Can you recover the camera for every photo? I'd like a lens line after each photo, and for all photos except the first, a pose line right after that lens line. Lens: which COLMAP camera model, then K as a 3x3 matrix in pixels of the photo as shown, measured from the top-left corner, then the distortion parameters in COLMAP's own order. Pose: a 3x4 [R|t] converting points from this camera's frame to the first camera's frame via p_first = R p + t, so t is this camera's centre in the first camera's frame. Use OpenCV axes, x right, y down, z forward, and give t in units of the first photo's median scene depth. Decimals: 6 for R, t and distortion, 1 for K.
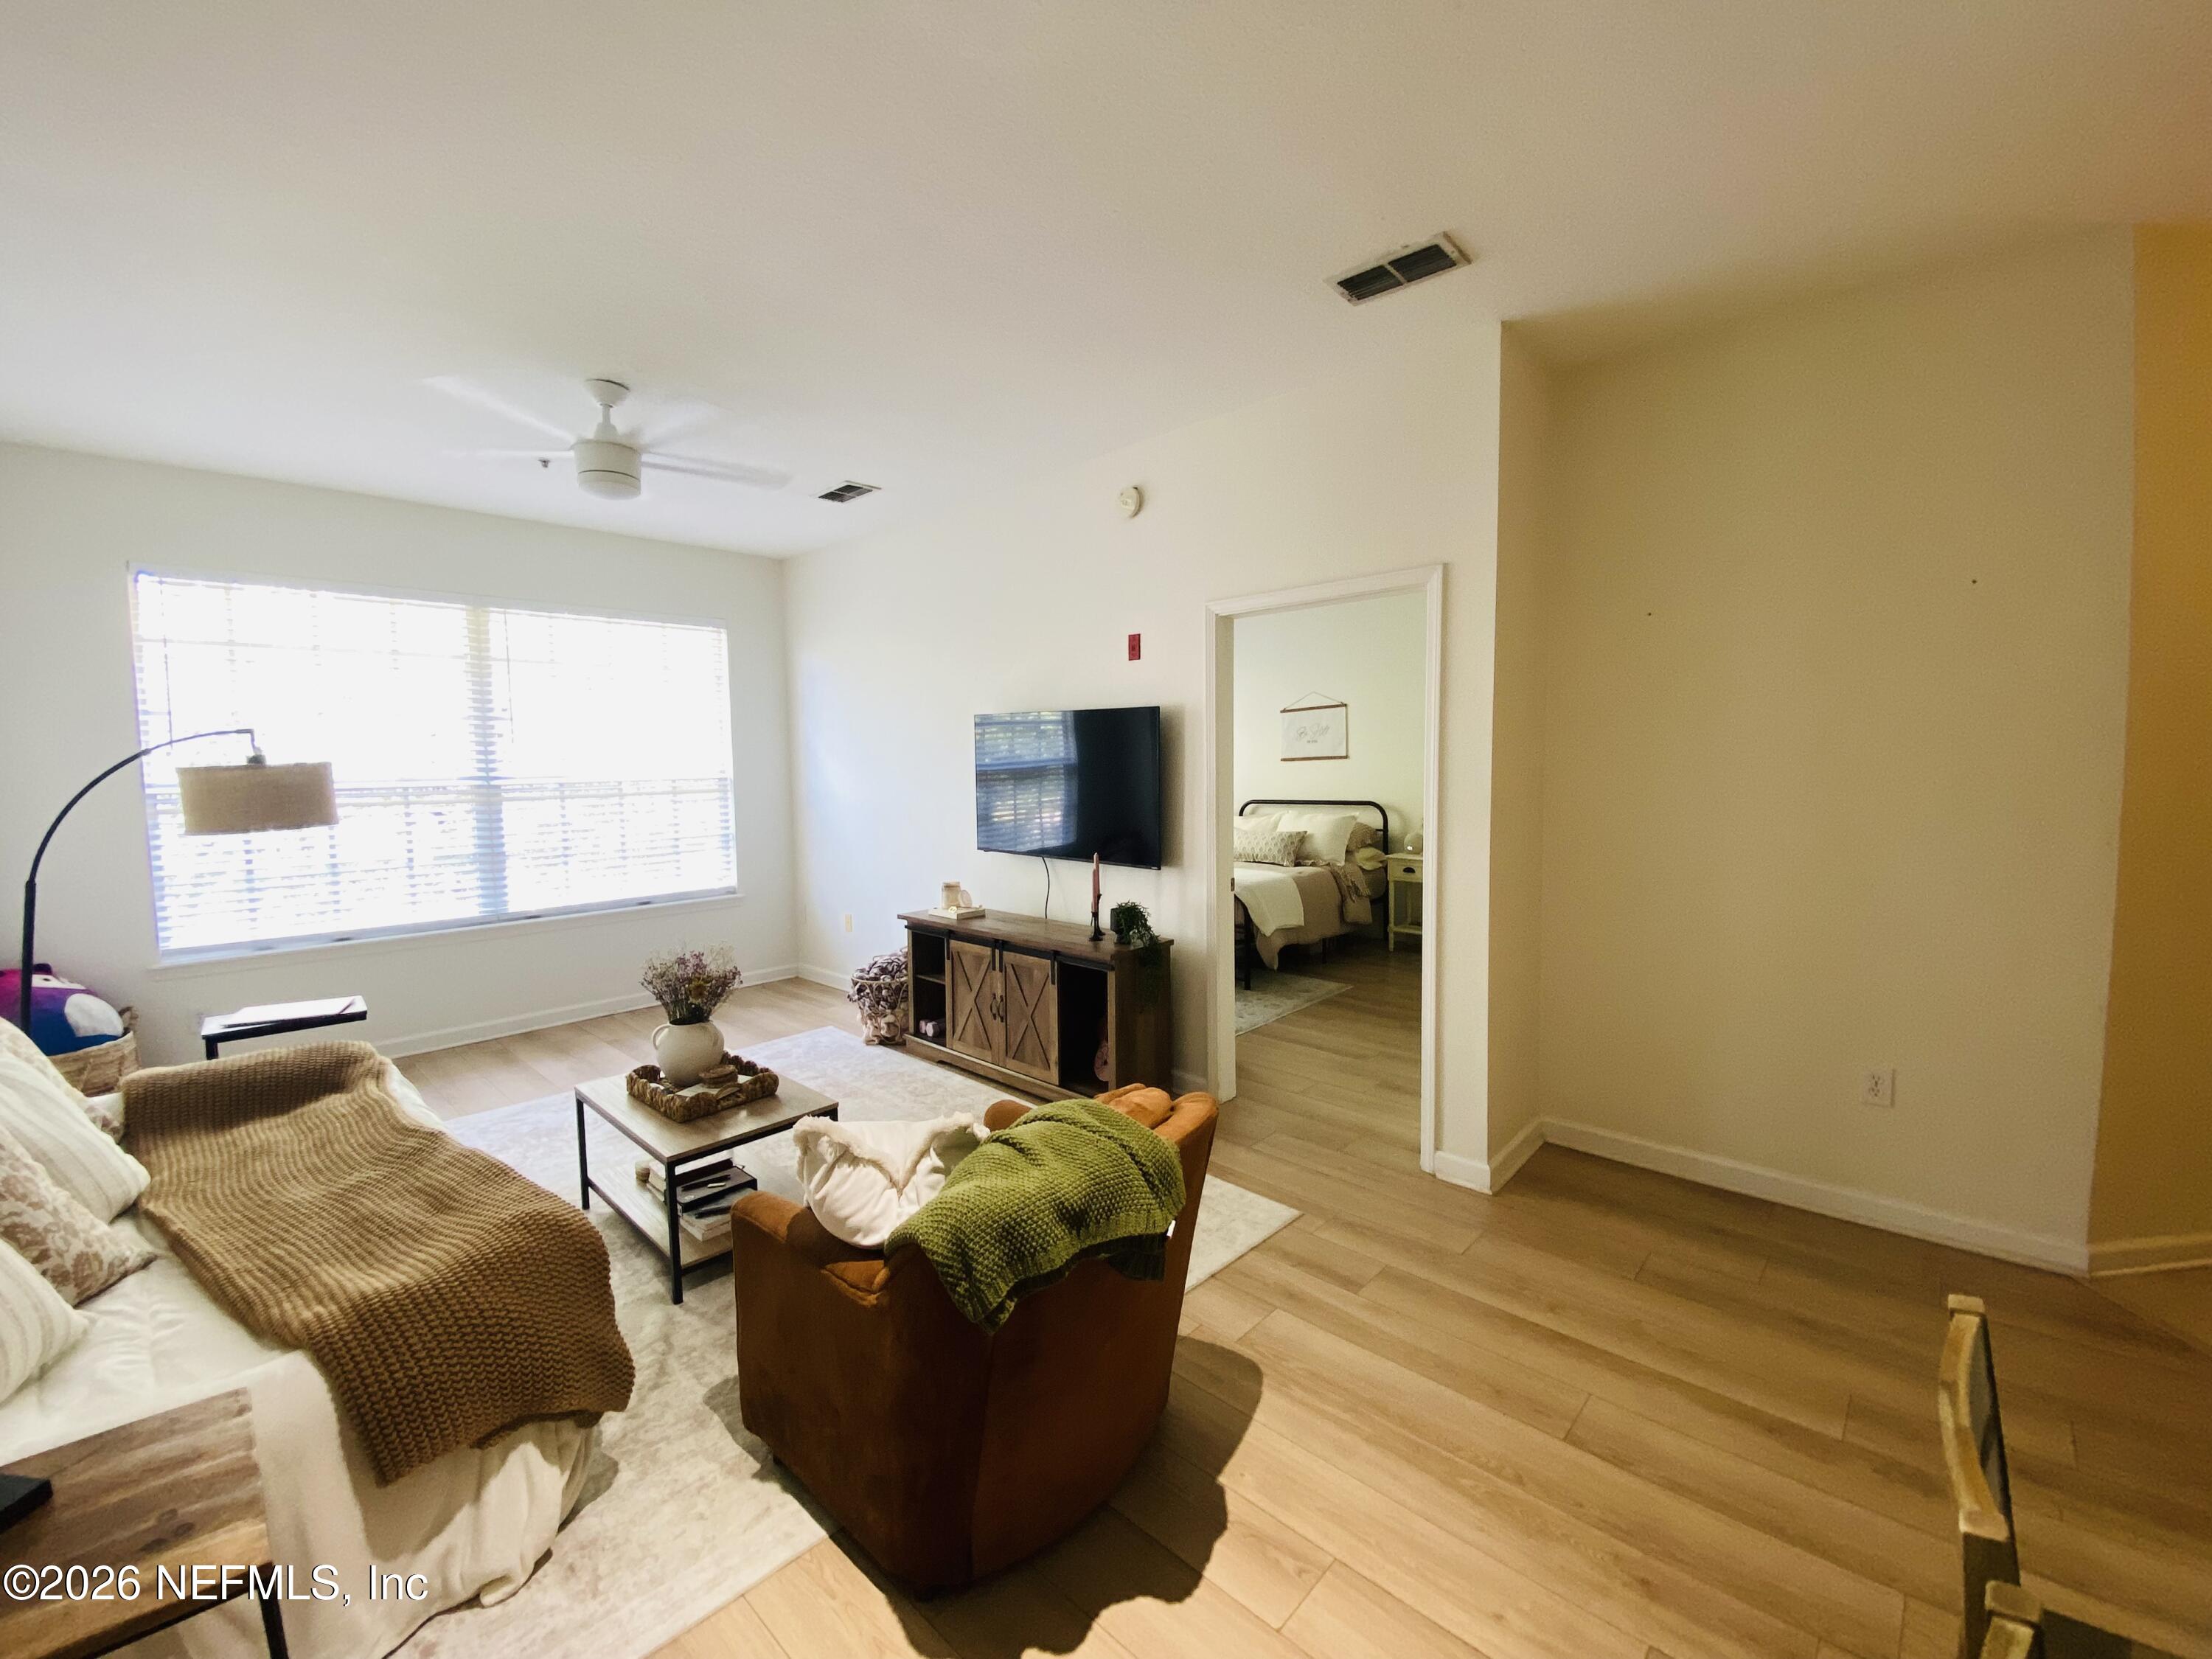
lens RADIAL K [[897.6, 0, 1093.2], [0, 897.6, 824.8], [0, 0, 1]] dist [-0.006063, -0.001809]
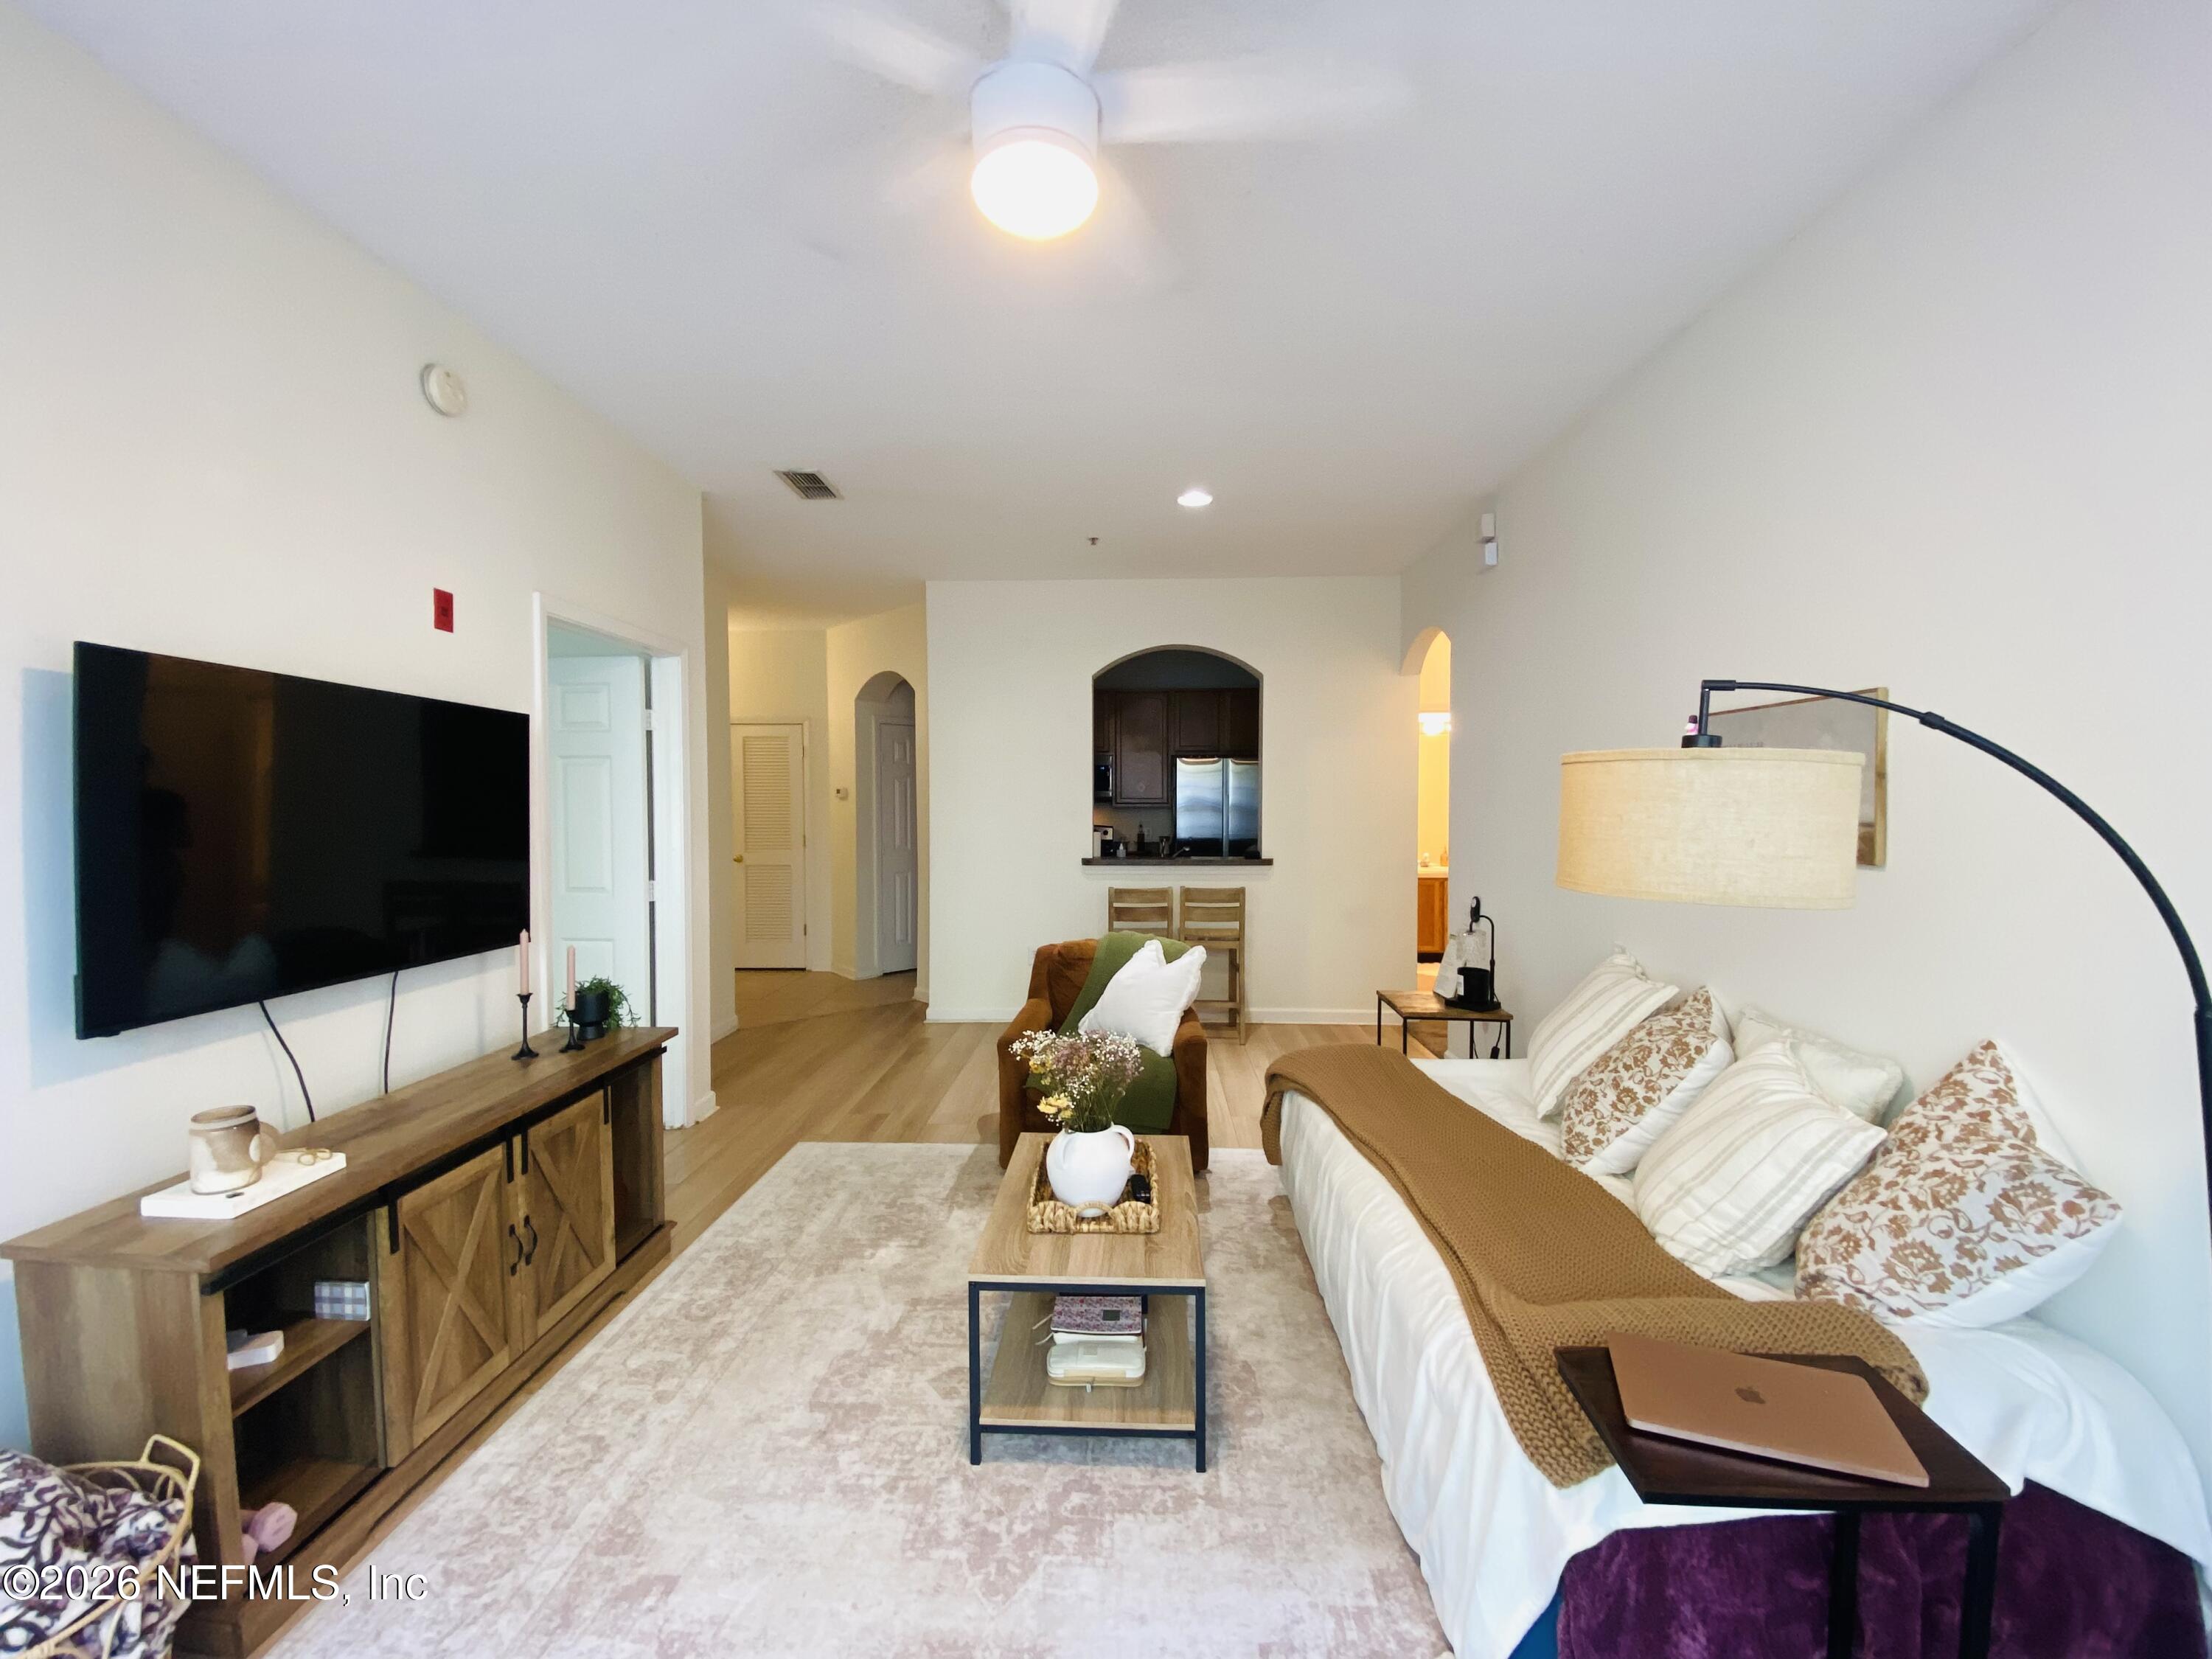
lens RADIAL K [[897.6, 0, 1101.1], [0, 897.6, 835.3], [0, 0, 1]] dist [-0.006063, -0.001809]
pose [[-0.678419, -0.009009, 0.734620, -0.737423], [0.061889, 0.995670, 0.069365, -0.054566], [-0.732063, 0.092524, -0.674924, 1.099437]]
